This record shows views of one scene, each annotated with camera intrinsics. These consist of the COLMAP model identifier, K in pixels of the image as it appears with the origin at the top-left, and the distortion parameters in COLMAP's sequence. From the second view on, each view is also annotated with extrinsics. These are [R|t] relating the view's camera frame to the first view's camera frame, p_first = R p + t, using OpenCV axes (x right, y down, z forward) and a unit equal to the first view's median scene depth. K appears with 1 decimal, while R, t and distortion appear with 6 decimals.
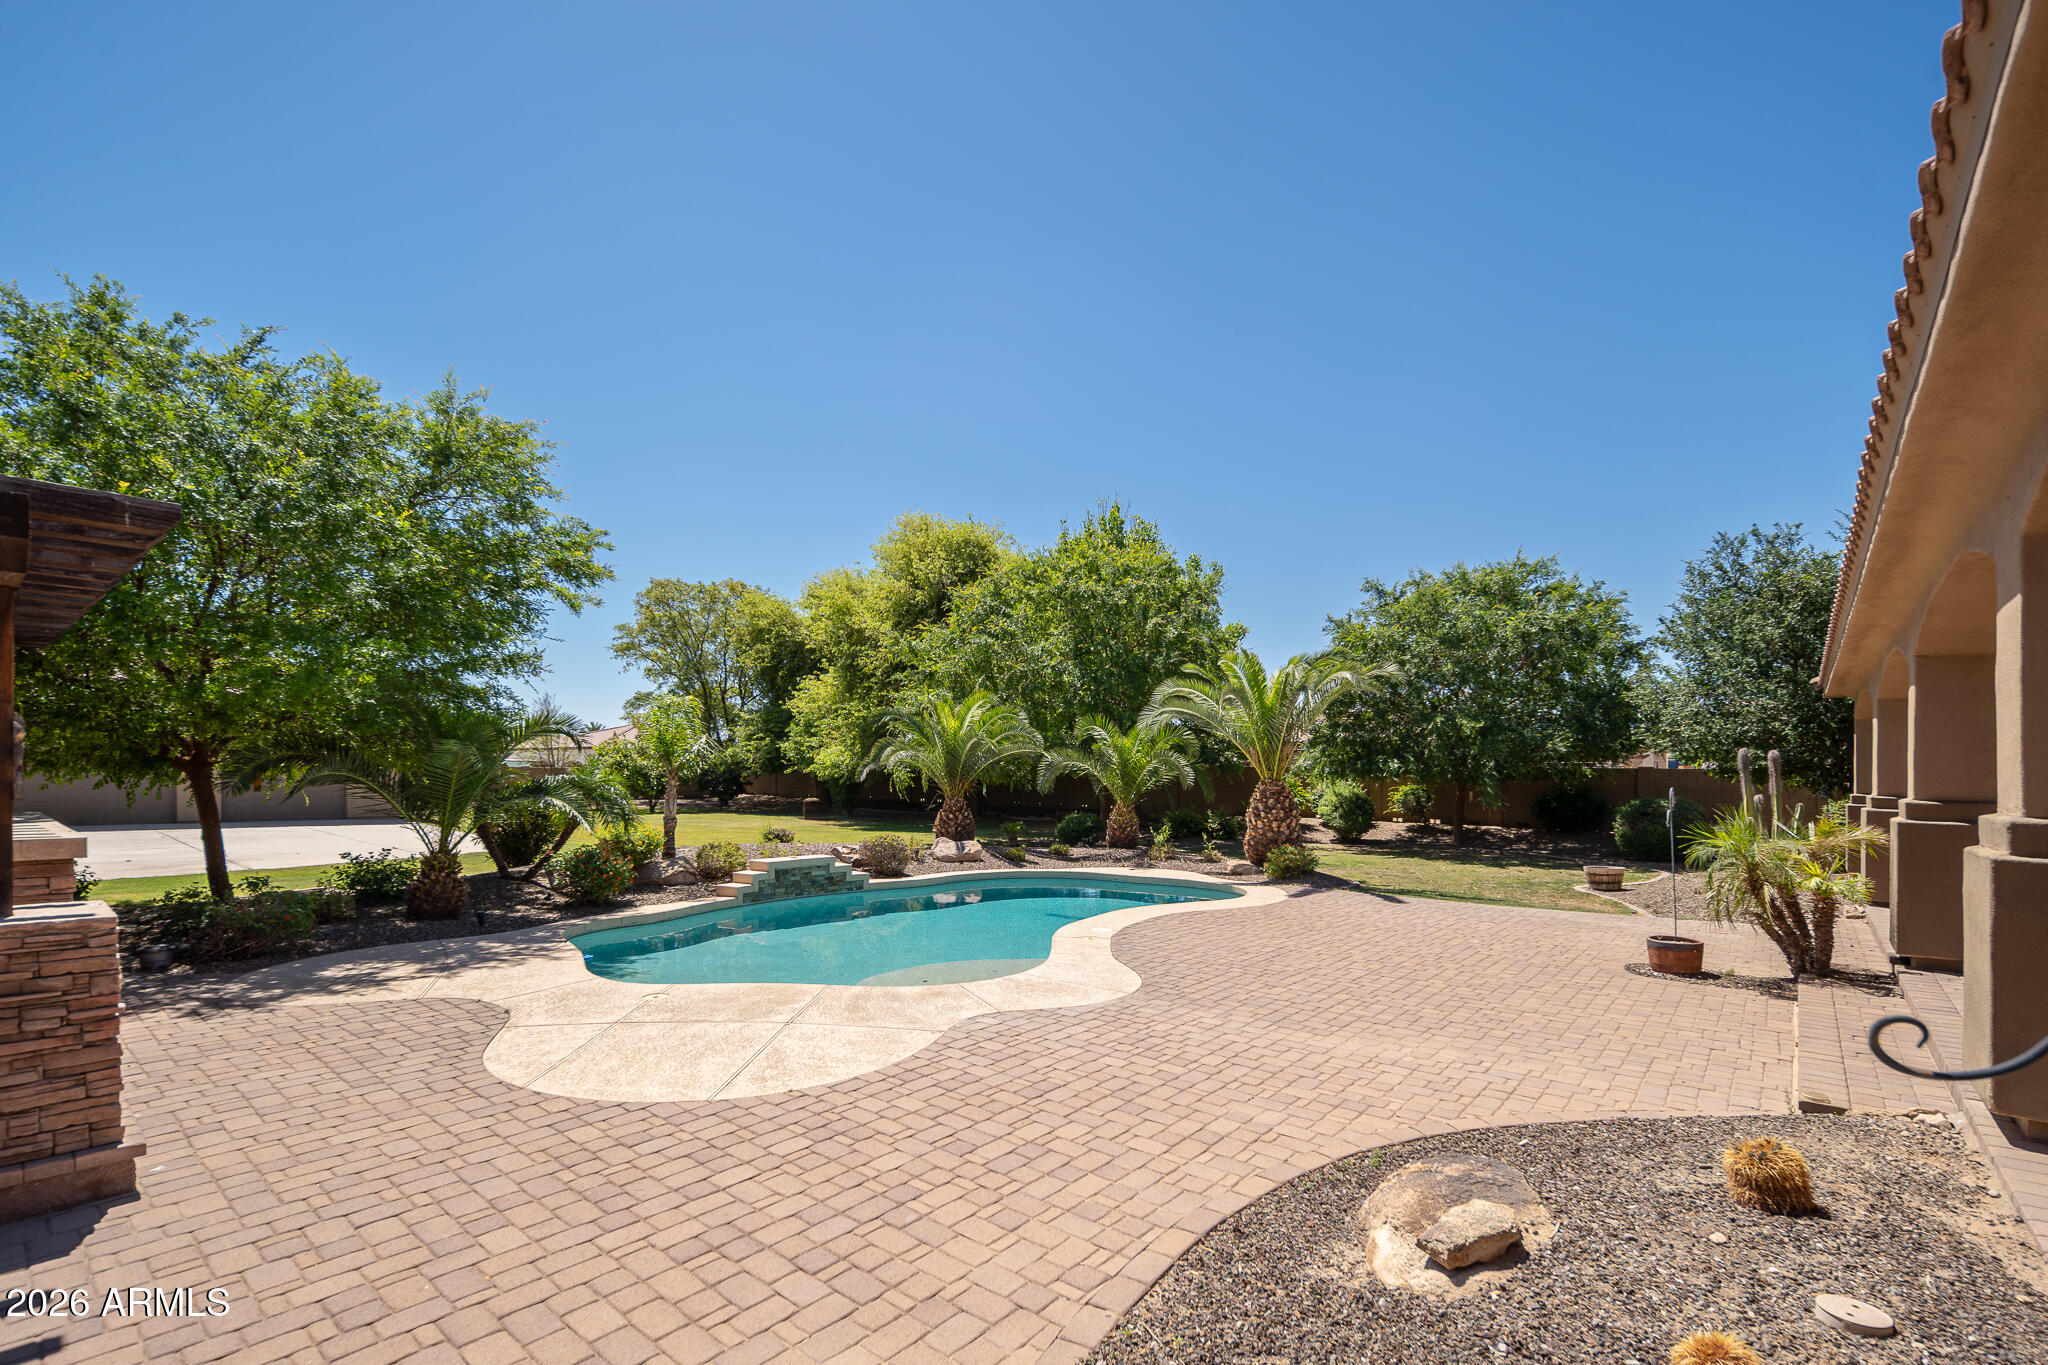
lens RADIAL K [[896.4, 0, 1023.7], [0, 896.4, 800.2], [0, 0, 1]] dist [0.001275, 0.000607]
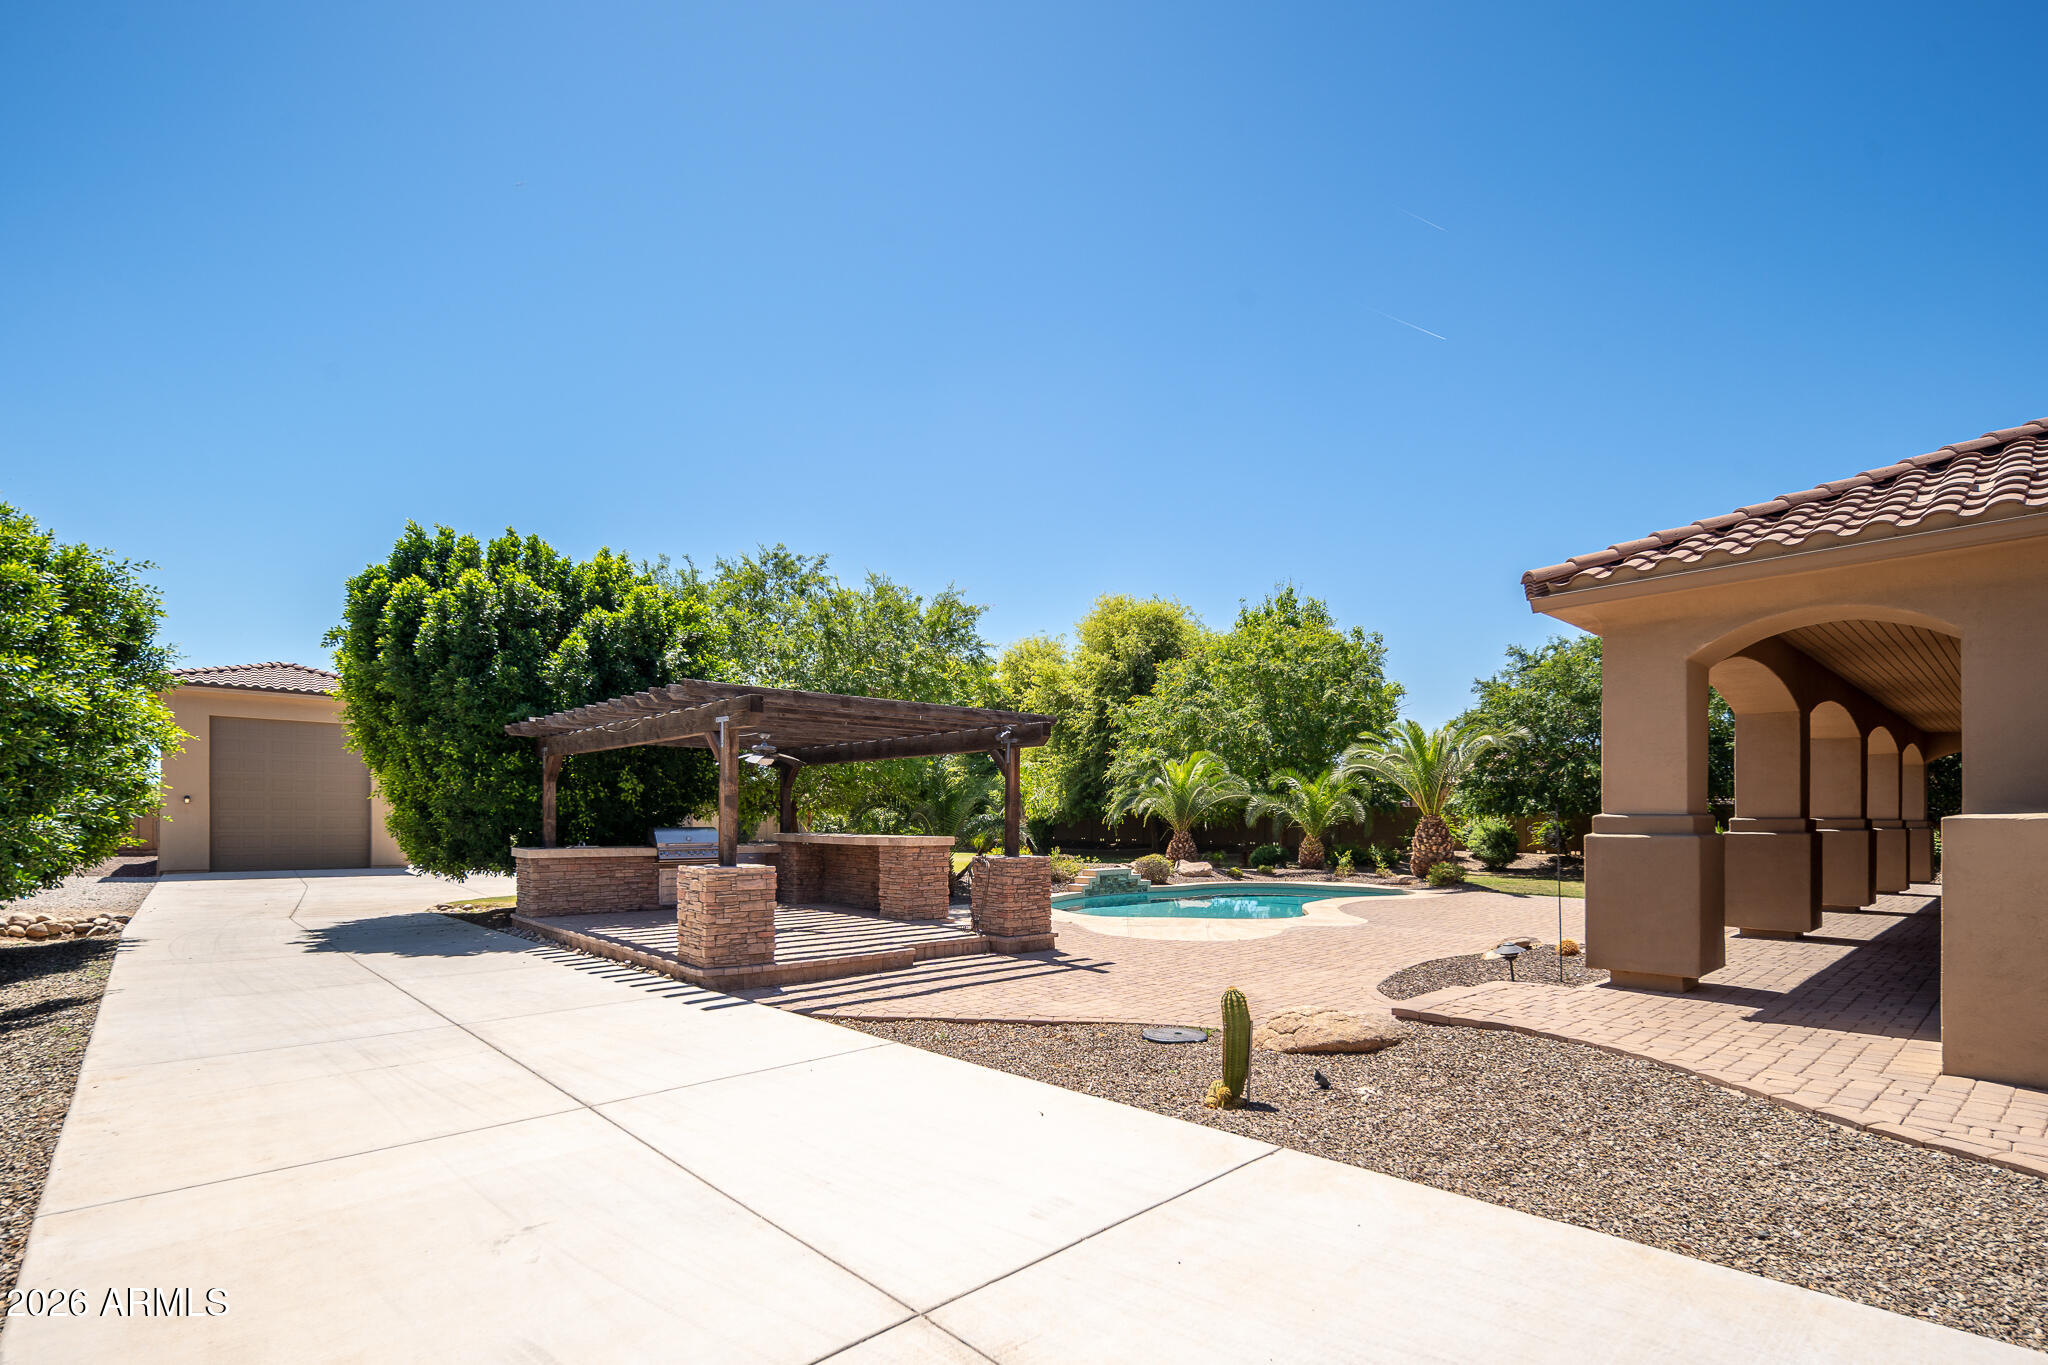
lens RADIAL K [[896.4, 0, 1043.1], [0, 896.4, 845.9], [0, 0, 1]] dist [0.001275, 0.000607]
pose [[0.992084, -0.002813, -0.125545, -0.097100], [0.003318, 0.999987, 0.003815, 0.011495], [0.125532, -0.004202, 0.992081, -0.300638]]
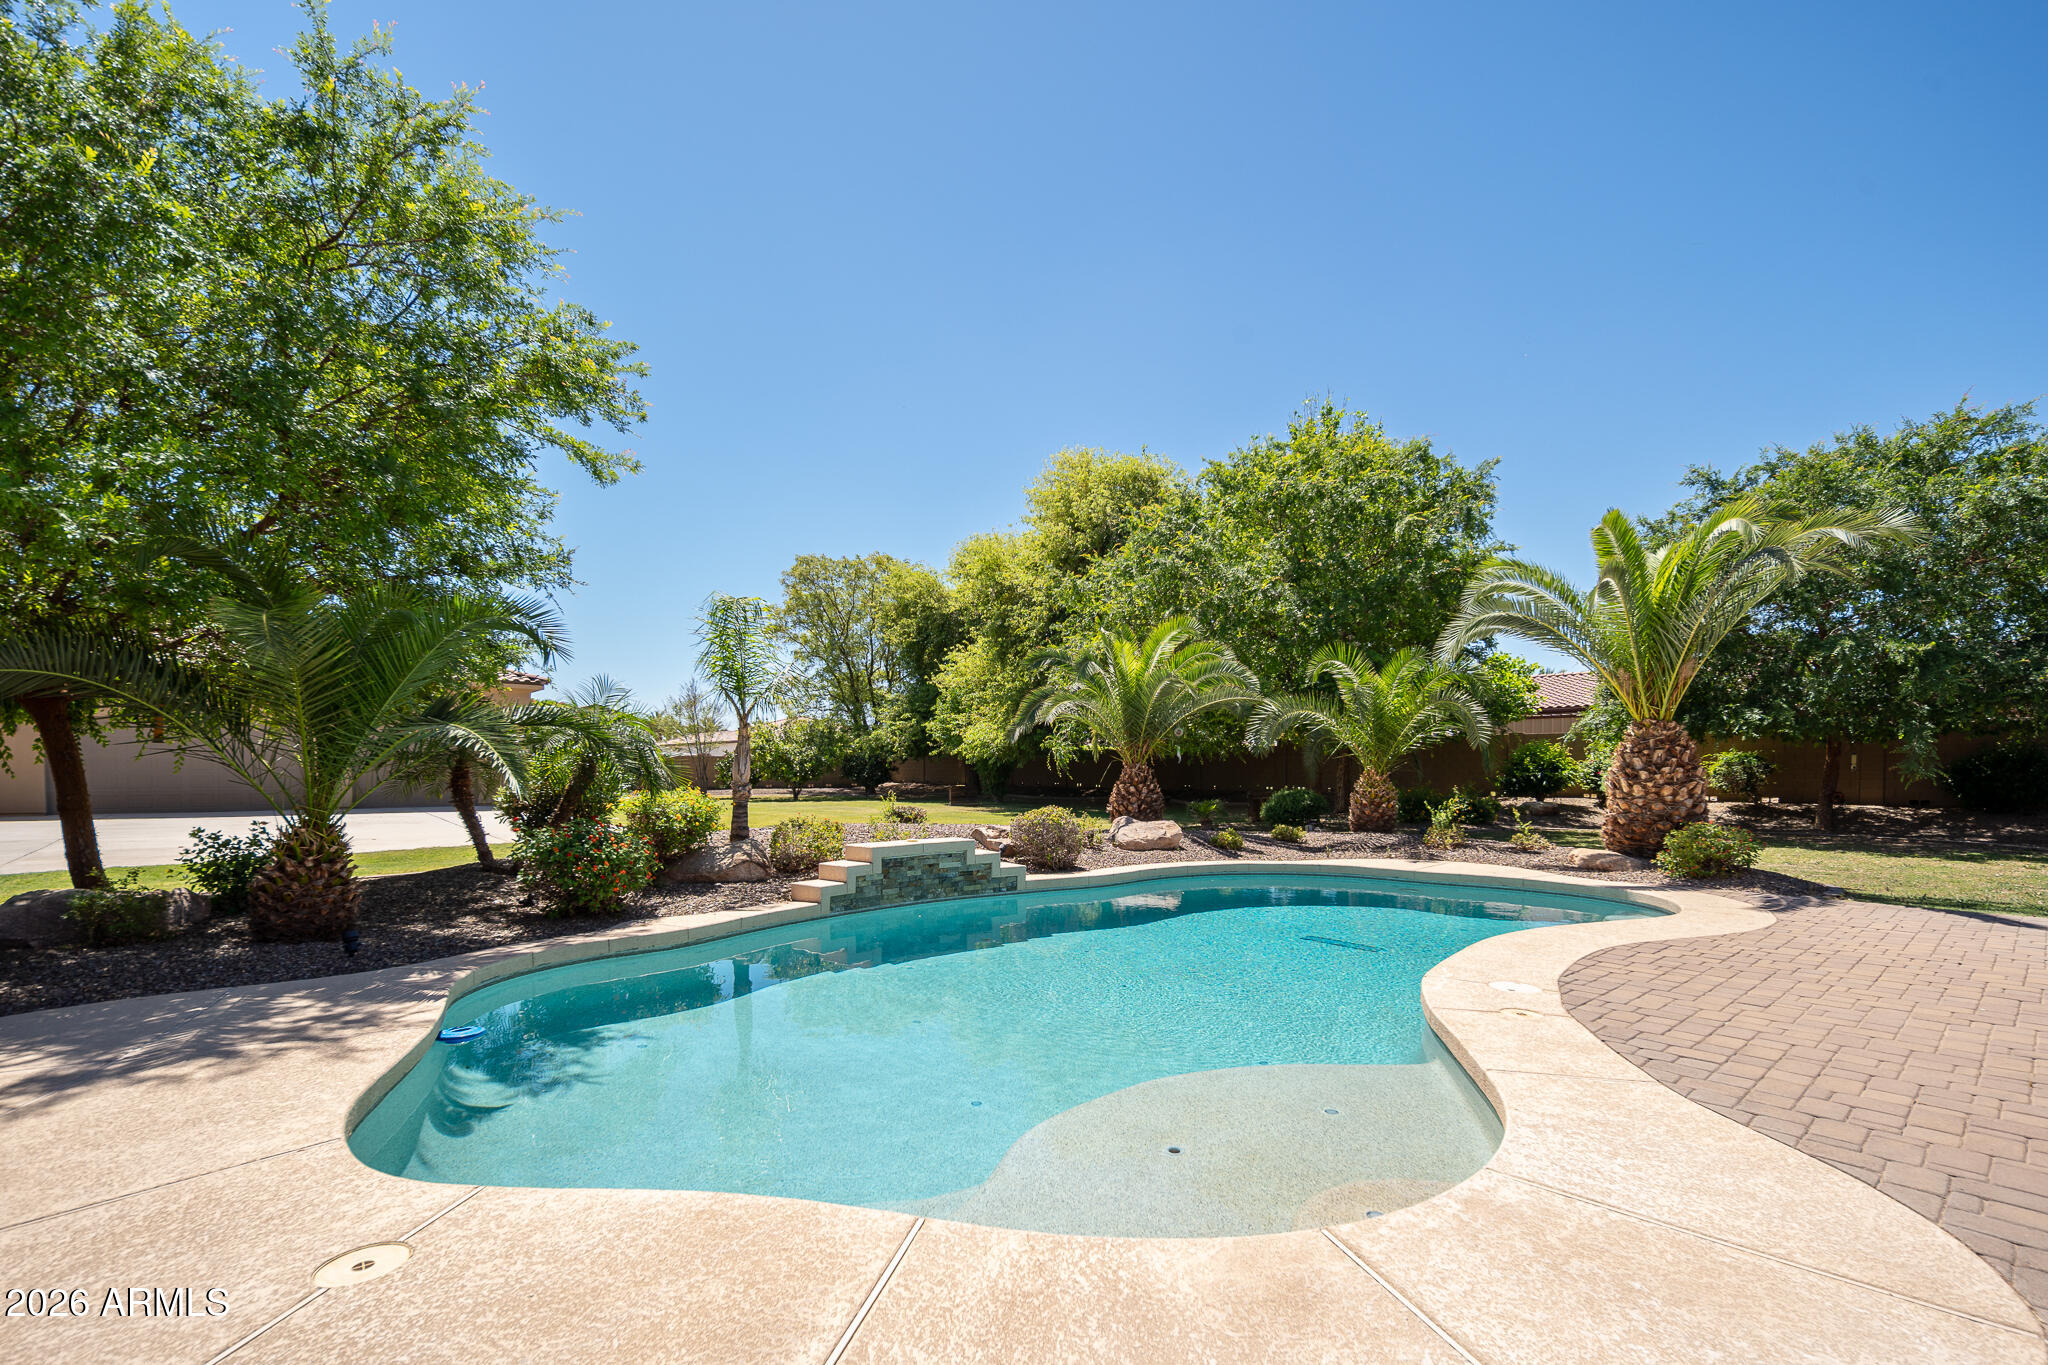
lens RADIAL K [[896.4, 0, 1052.7], [0, 896.4, 792.5], [0, 0, 1]] dist [0.001275, 0.000607]
pose [[0.990685, -0.006448, -0.136022, -0.039139], [0.006386, 0.999979, -0.000890, 0.017602], [0.136025, 0.000013, 0.990705, 0.218249]]
